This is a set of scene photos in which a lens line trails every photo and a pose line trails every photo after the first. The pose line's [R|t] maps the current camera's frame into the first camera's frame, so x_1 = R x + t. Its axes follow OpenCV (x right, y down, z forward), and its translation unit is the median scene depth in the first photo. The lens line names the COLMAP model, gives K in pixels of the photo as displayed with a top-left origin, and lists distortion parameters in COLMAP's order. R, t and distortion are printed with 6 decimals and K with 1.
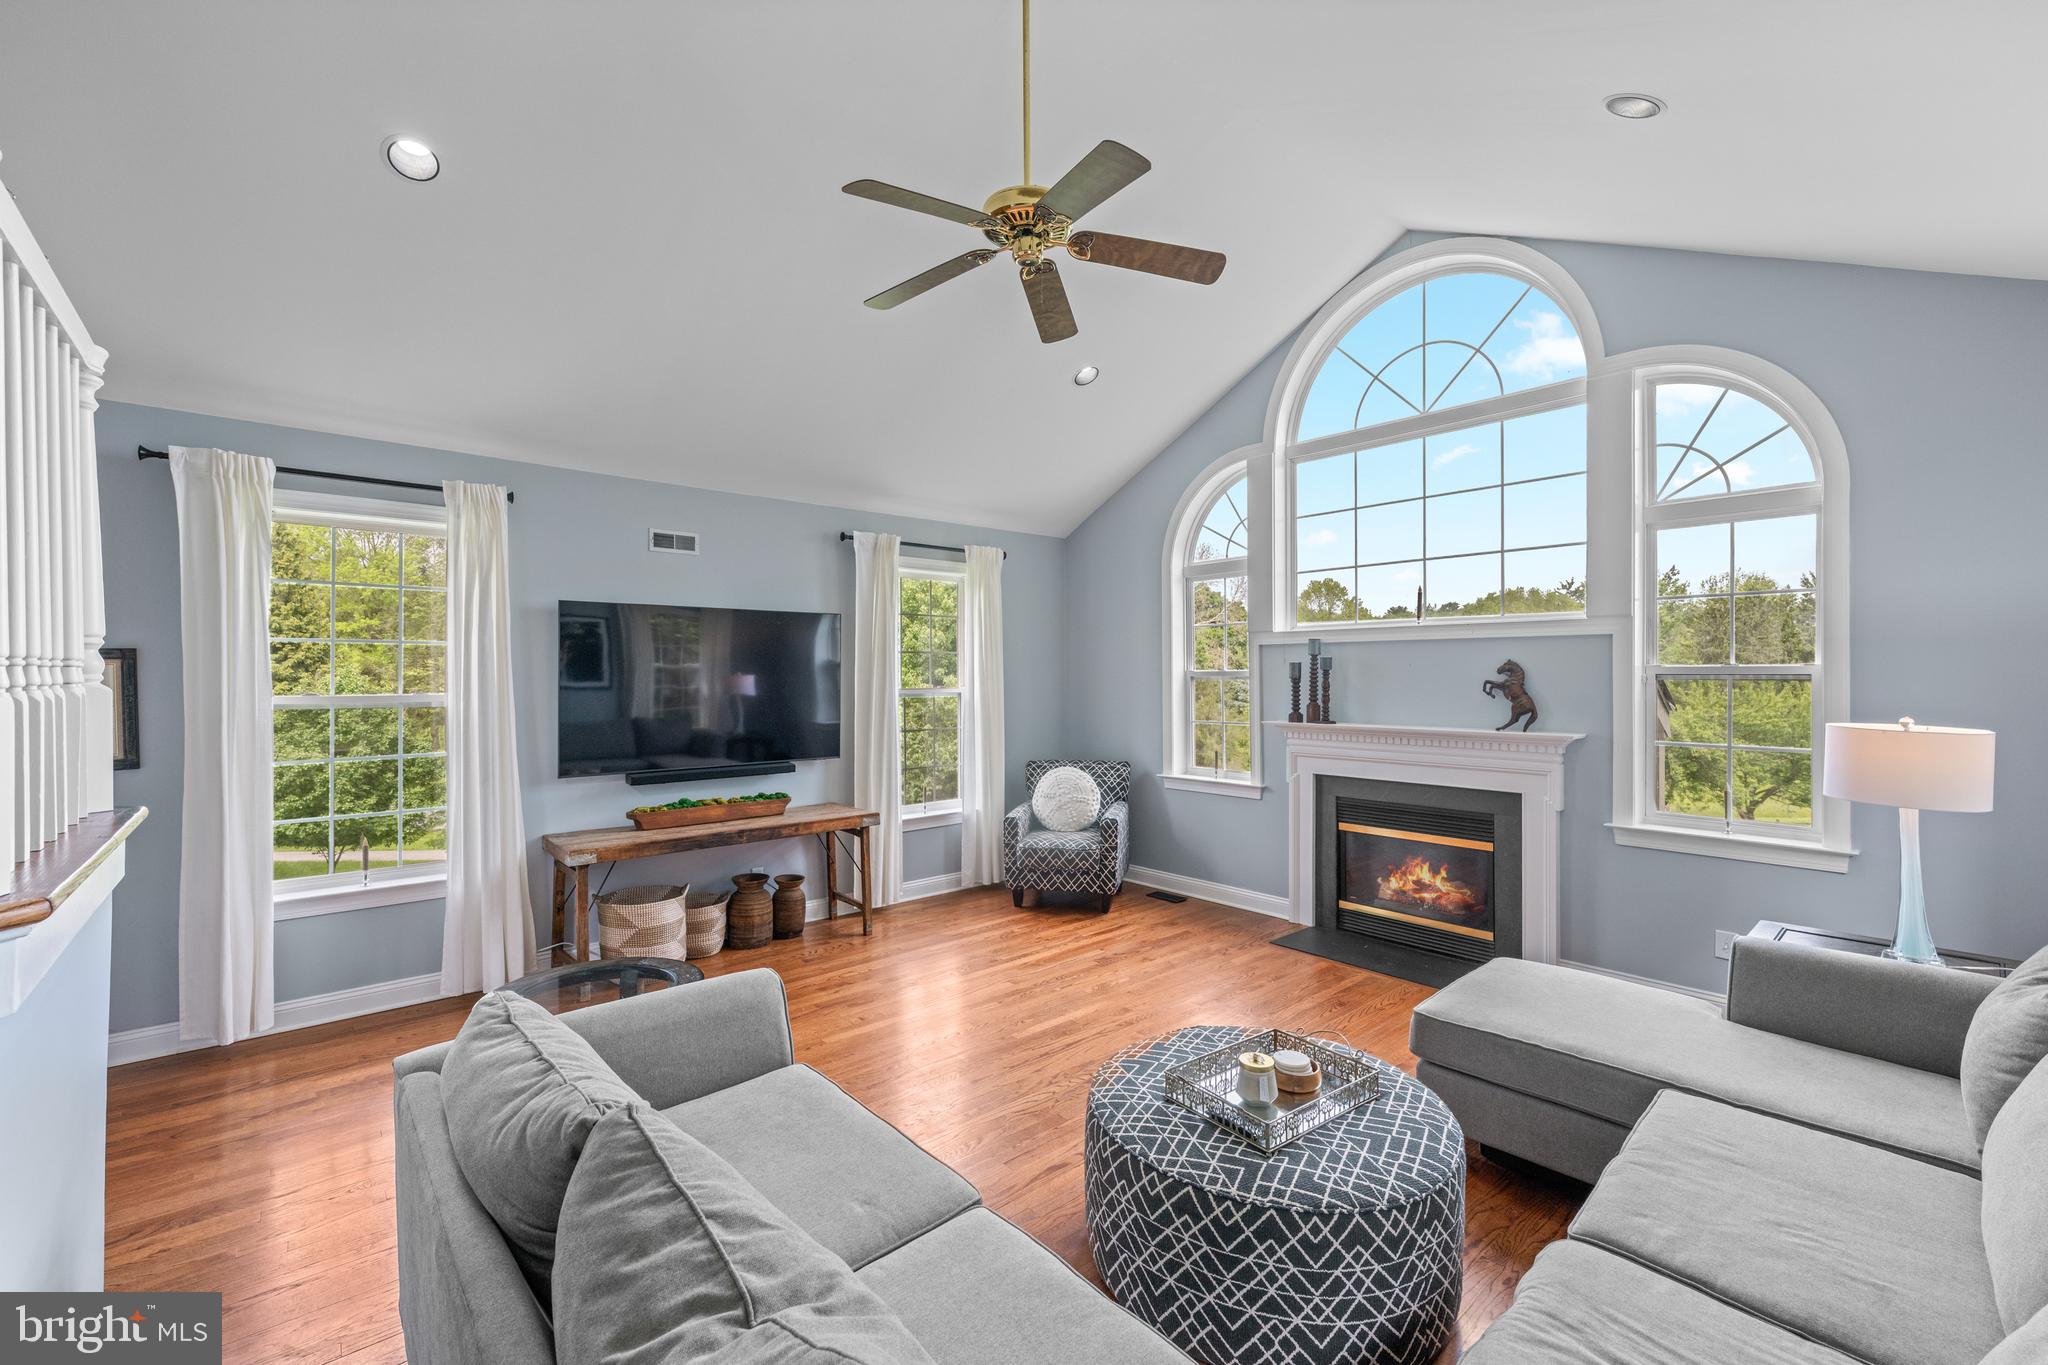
lens RADIAL K [[845.6, 0, 1024.0], [0, 845.6, 682.5], [0, 0, 1]] dist [-0.001180, -0.000034]
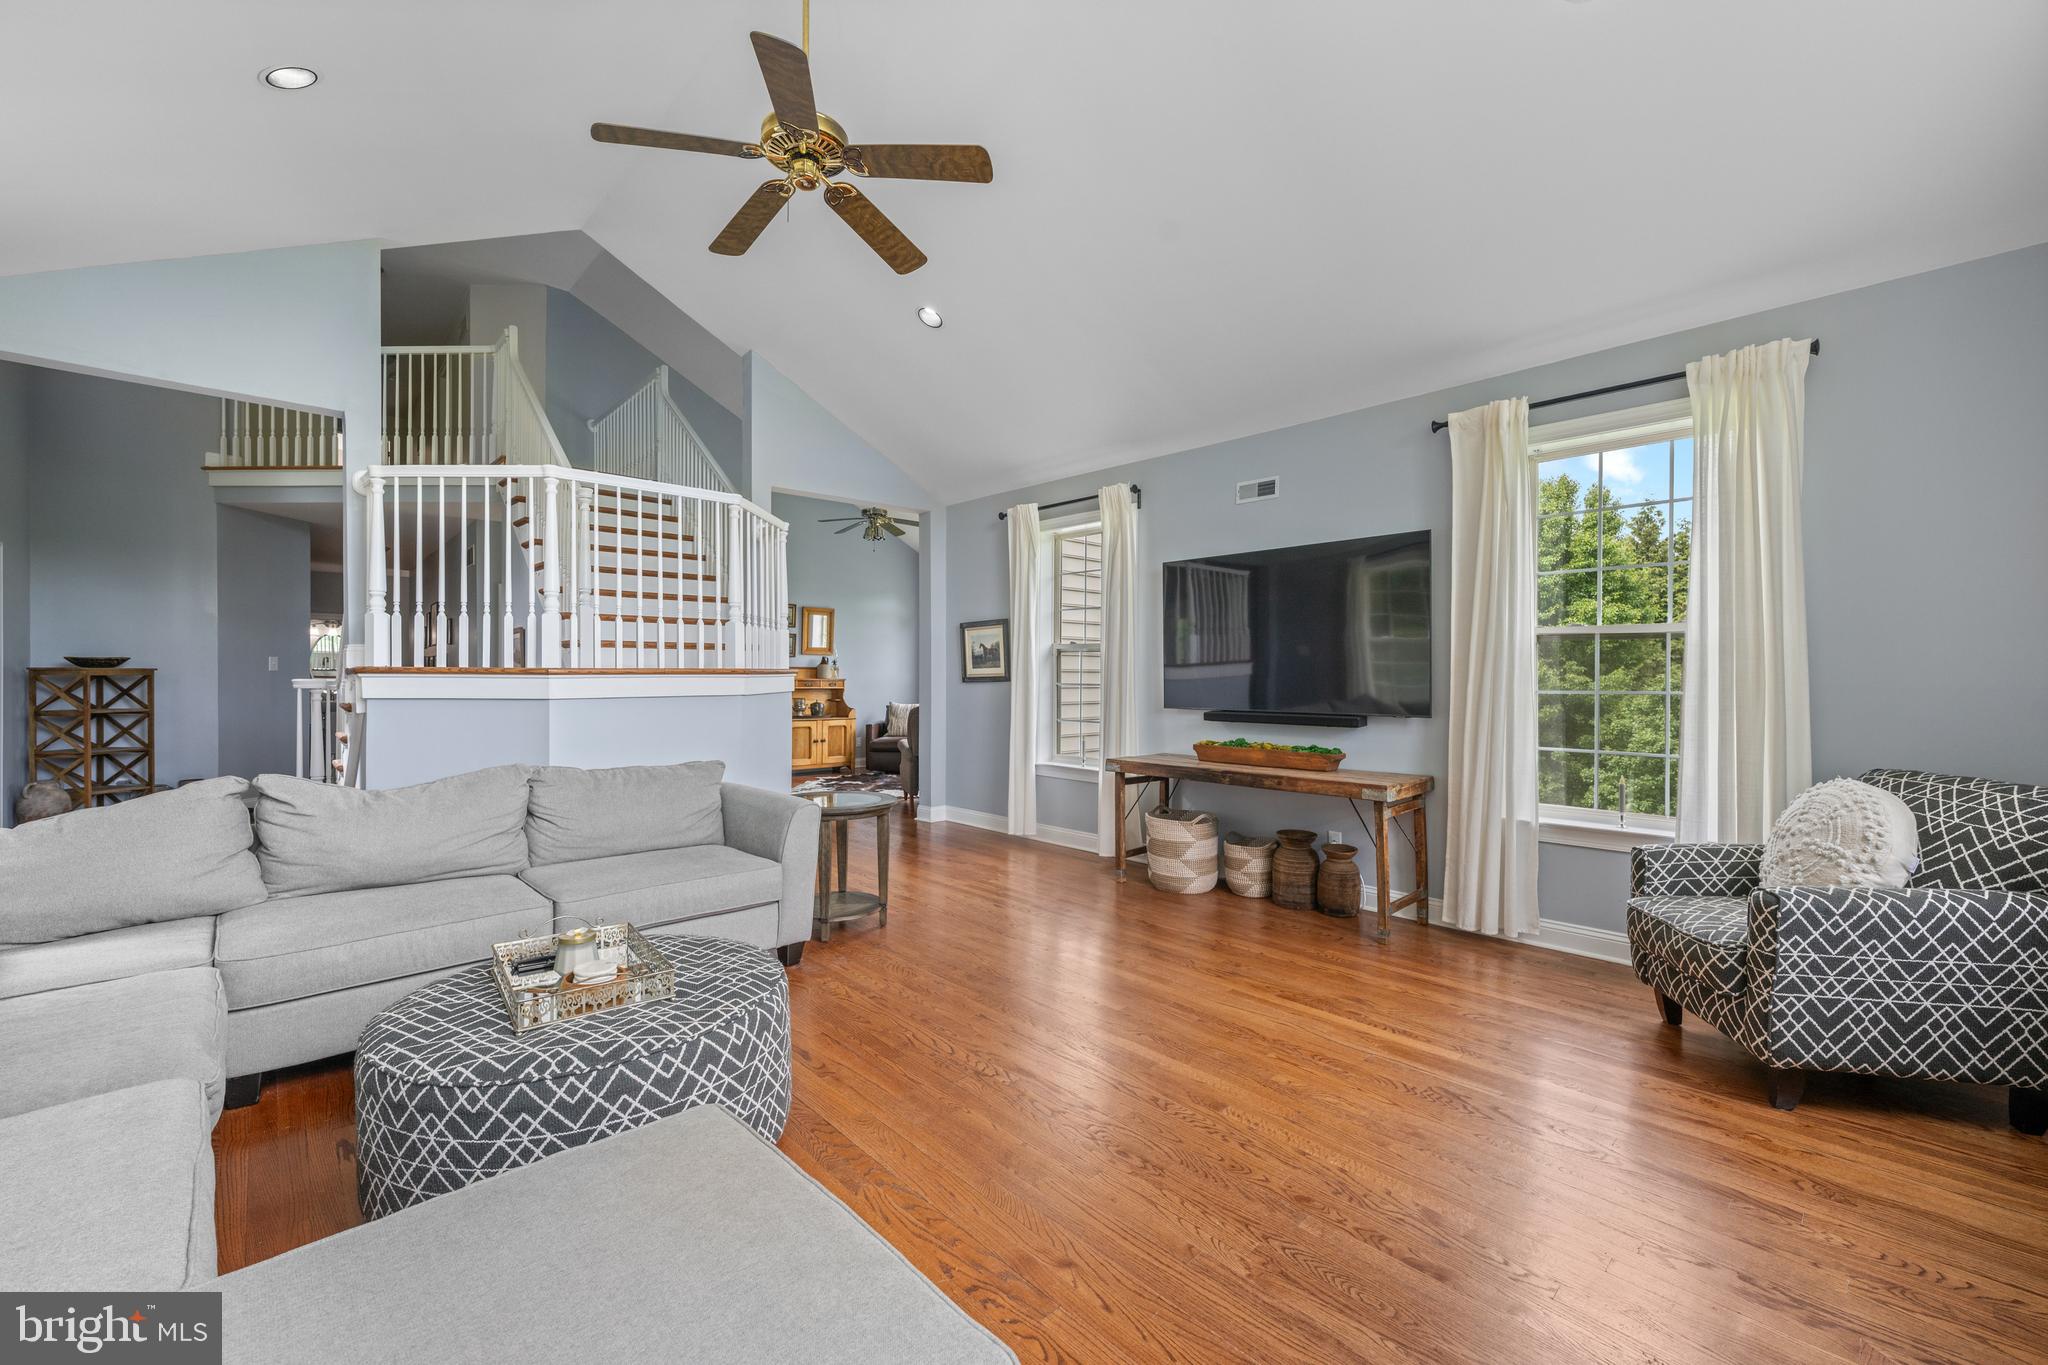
lens RADIAL K [[818.0, 0, 1024.0], [0, 818.0, 682.5], [0, 0, 1]] dist [-0.000740, 0.000097]
pose [[0.040519, 0.007773, -0.999149, 0.541881], [-0.014171, 0.999874, 0.007204, 0.060197], [0.999078, 0.013867, 0.040624, 0.640440]]
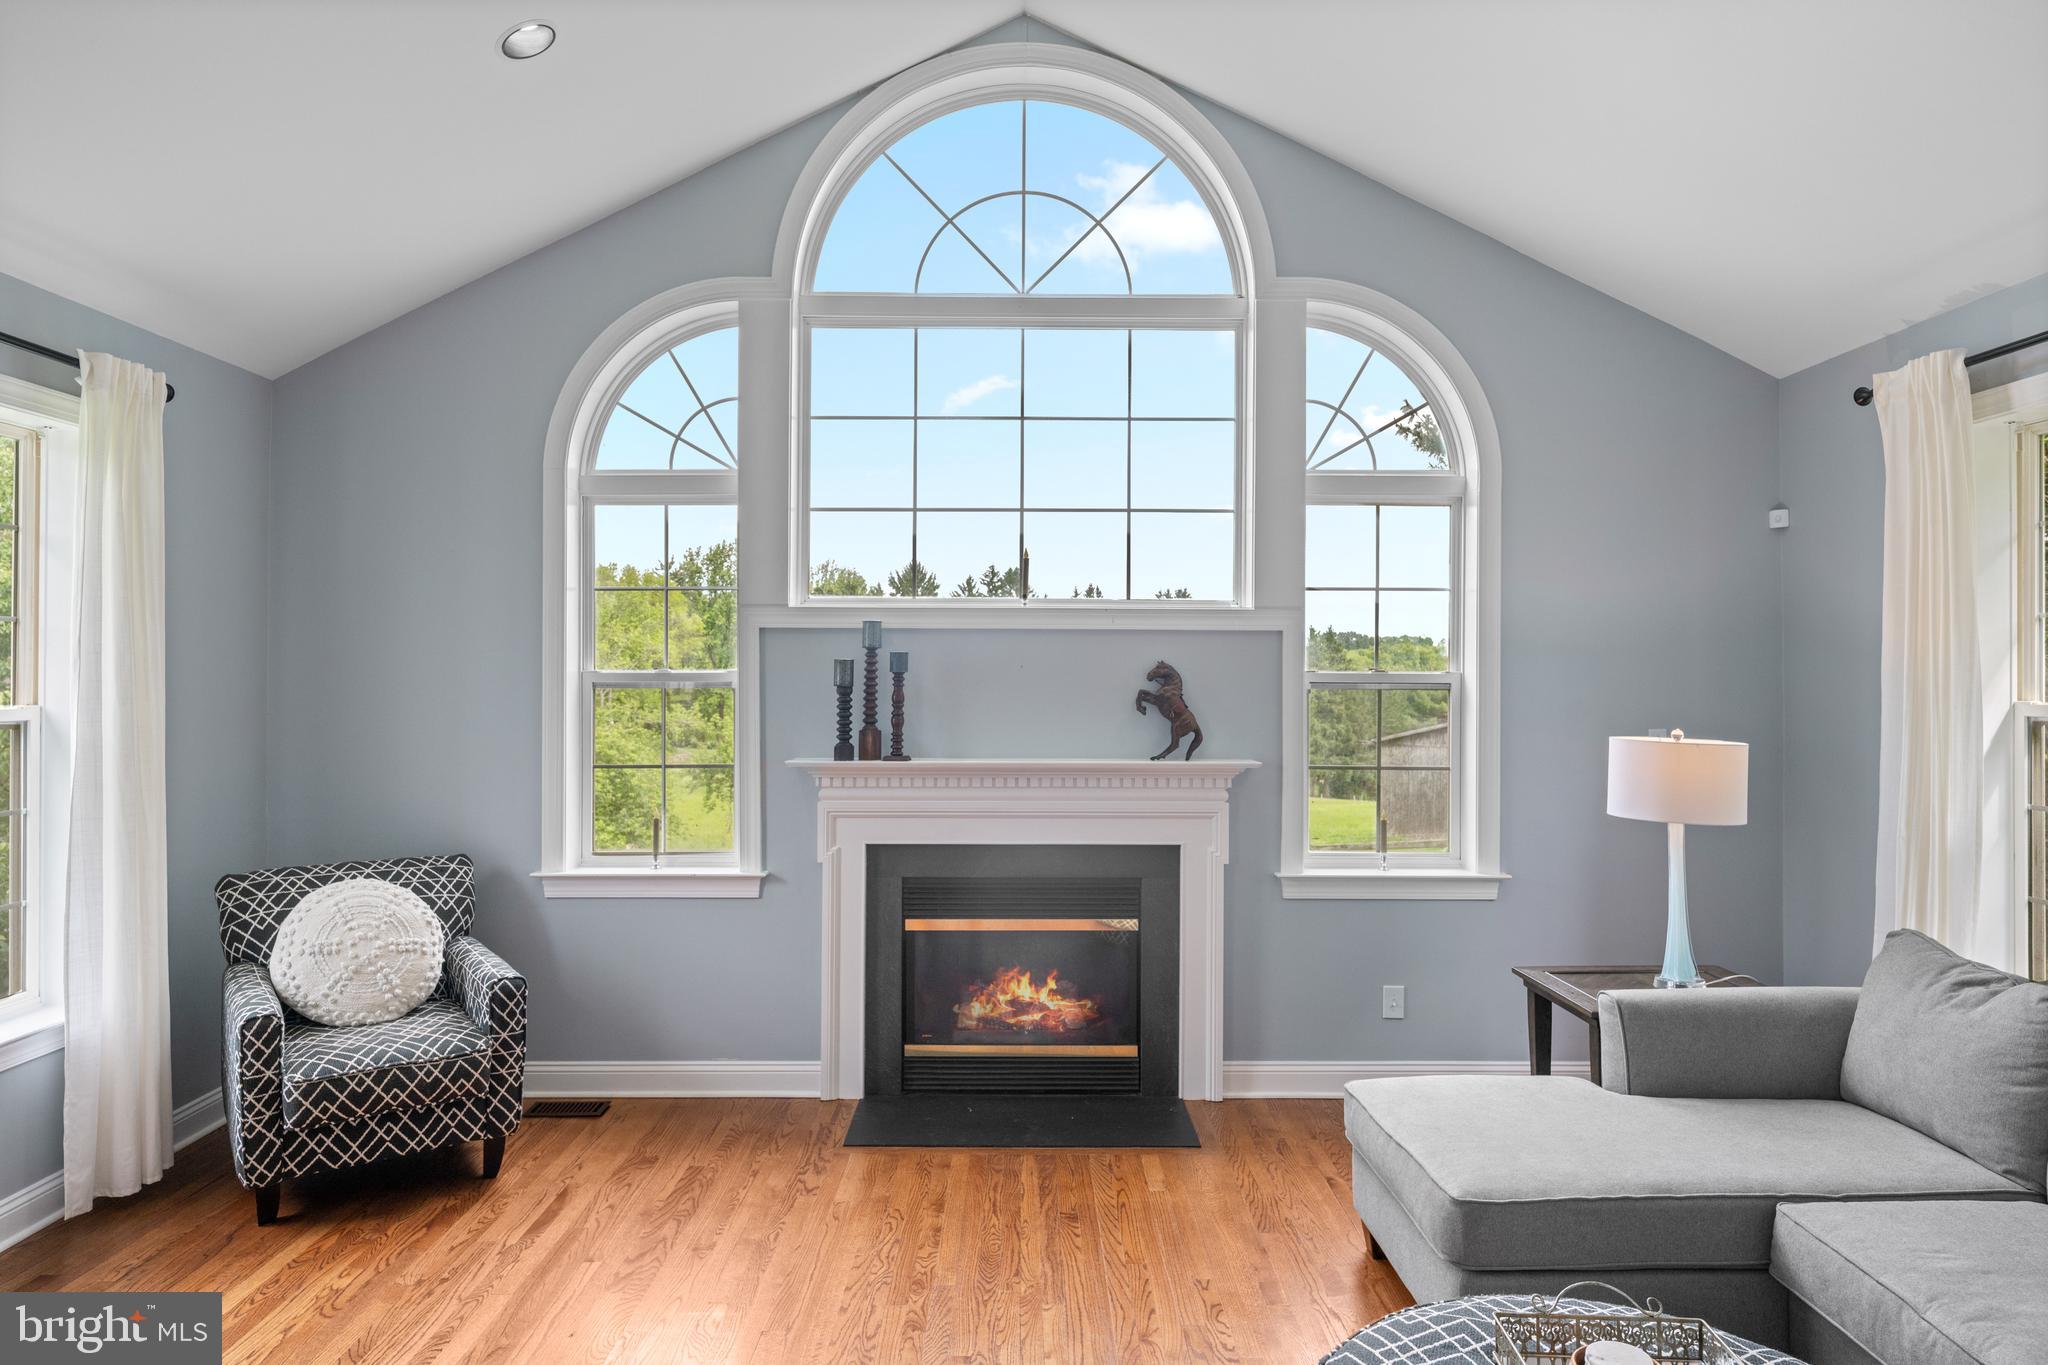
lens RADIAL K [[1231.3, 0, 1024.0], [0, 1231.3, 682.5], [0, 0, 1]] dist [0.002171, -0.001890]
pose [[0.650604, 0.005158, 0.759400, -0.257801], [0.001393, 0.999967, -0.007985, -0.000696], [-0.759416, 0.006253, 0.650575, 0.345643]]
